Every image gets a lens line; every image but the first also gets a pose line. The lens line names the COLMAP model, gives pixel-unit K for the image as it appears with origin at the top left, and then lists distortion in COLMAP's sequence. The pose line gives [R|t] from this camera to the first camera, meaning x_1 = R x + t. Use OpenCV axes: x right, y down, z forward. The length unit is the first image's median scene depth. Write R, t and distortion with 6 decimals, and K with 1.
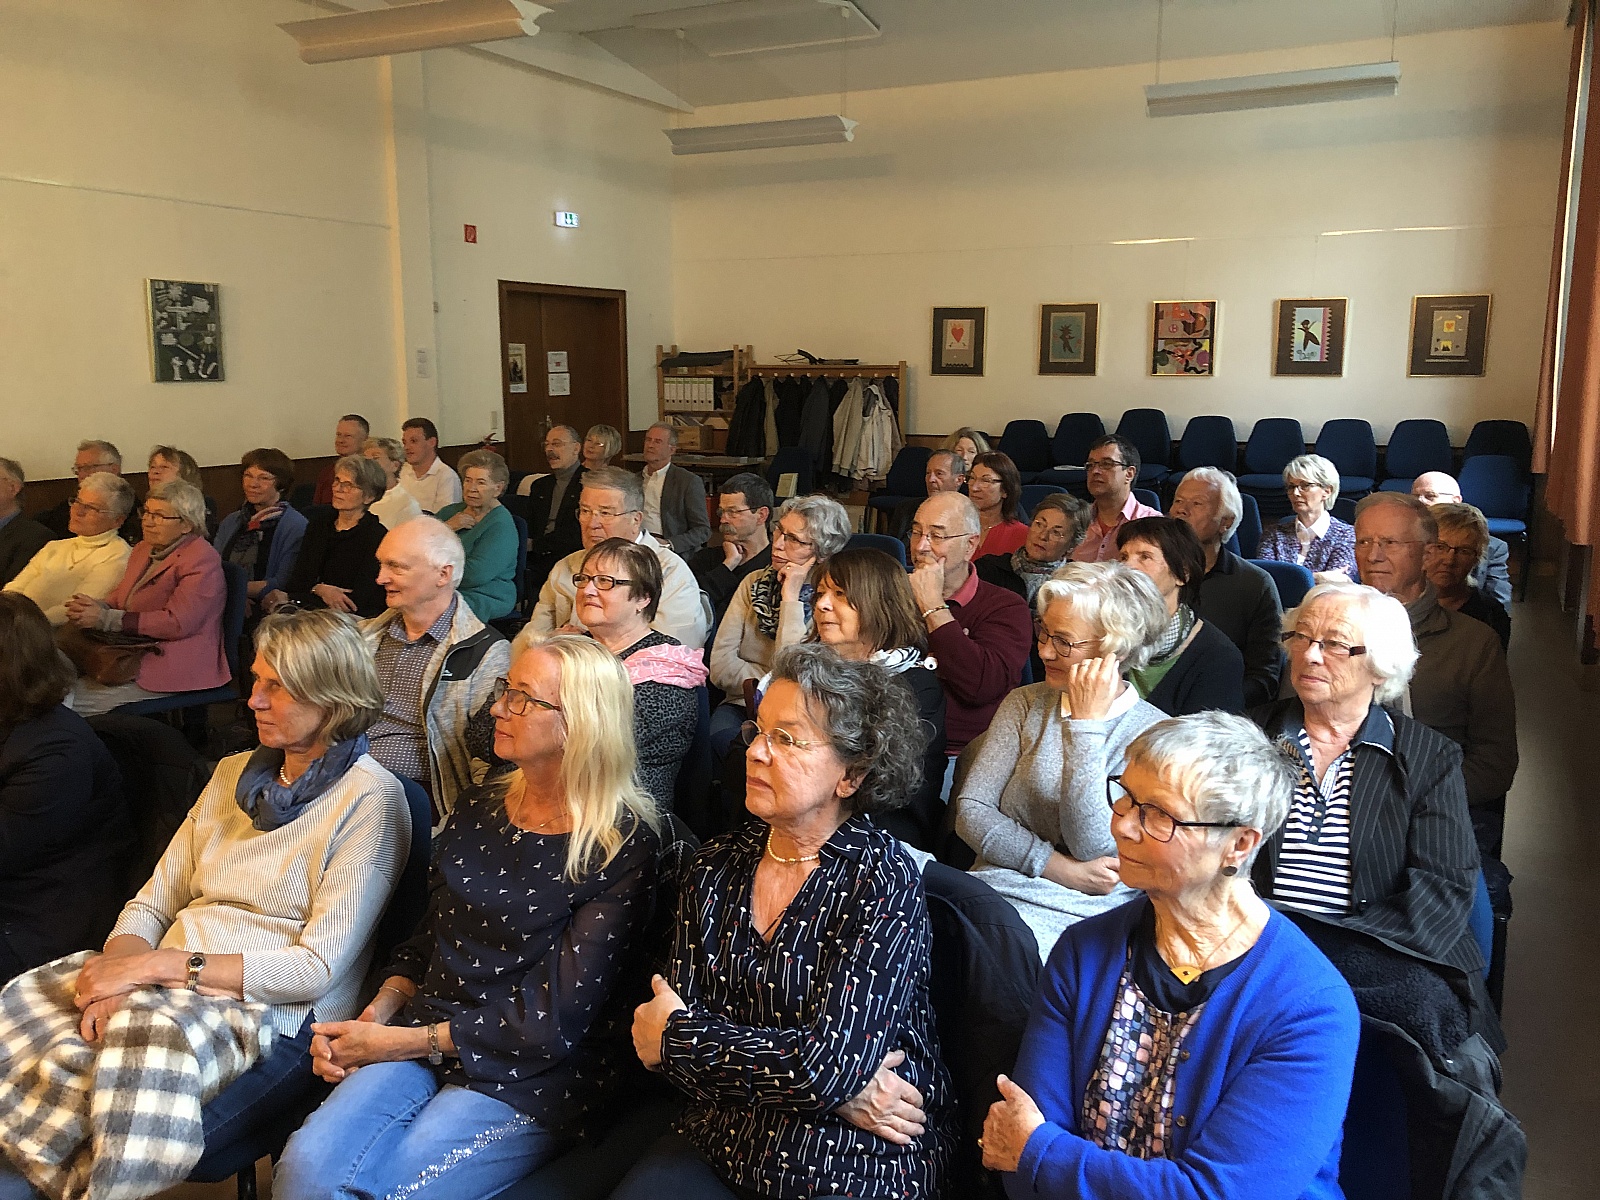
lens RADIAL K [[1315.3, 0, 822.9], [0, 1315.3, 580.9], [0, 0, 1]] dist [0.041457, -0.041511]
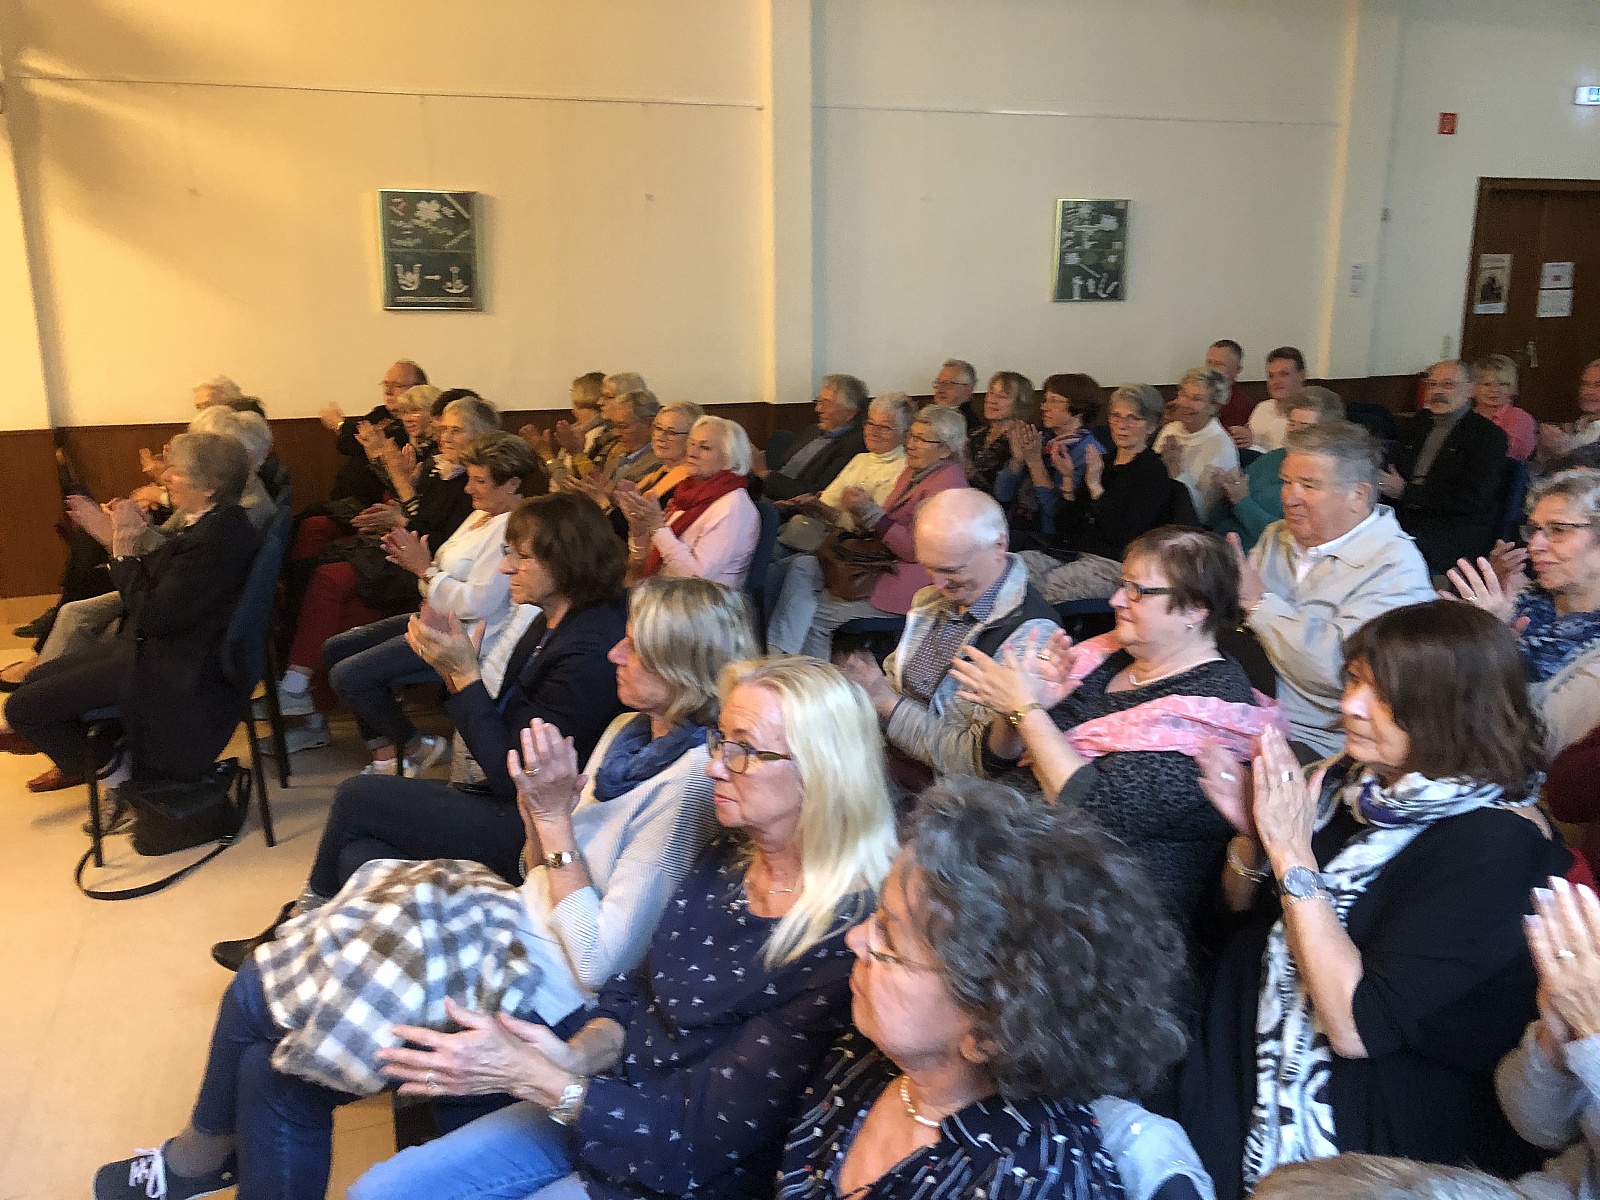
lens RADIAL K [[1315.3, 0, 790.1], [0, 1315.3, 596.7], [0, 0, 1]] dist [0.041457, -0.041511]
pose [[0.718367, 0.159487, -0.677136, 0.073718], [-0.109297, 0.987152, 0.116553, -0.021177], [0.687025, -0.009719, 0.726569, 0.115192]]
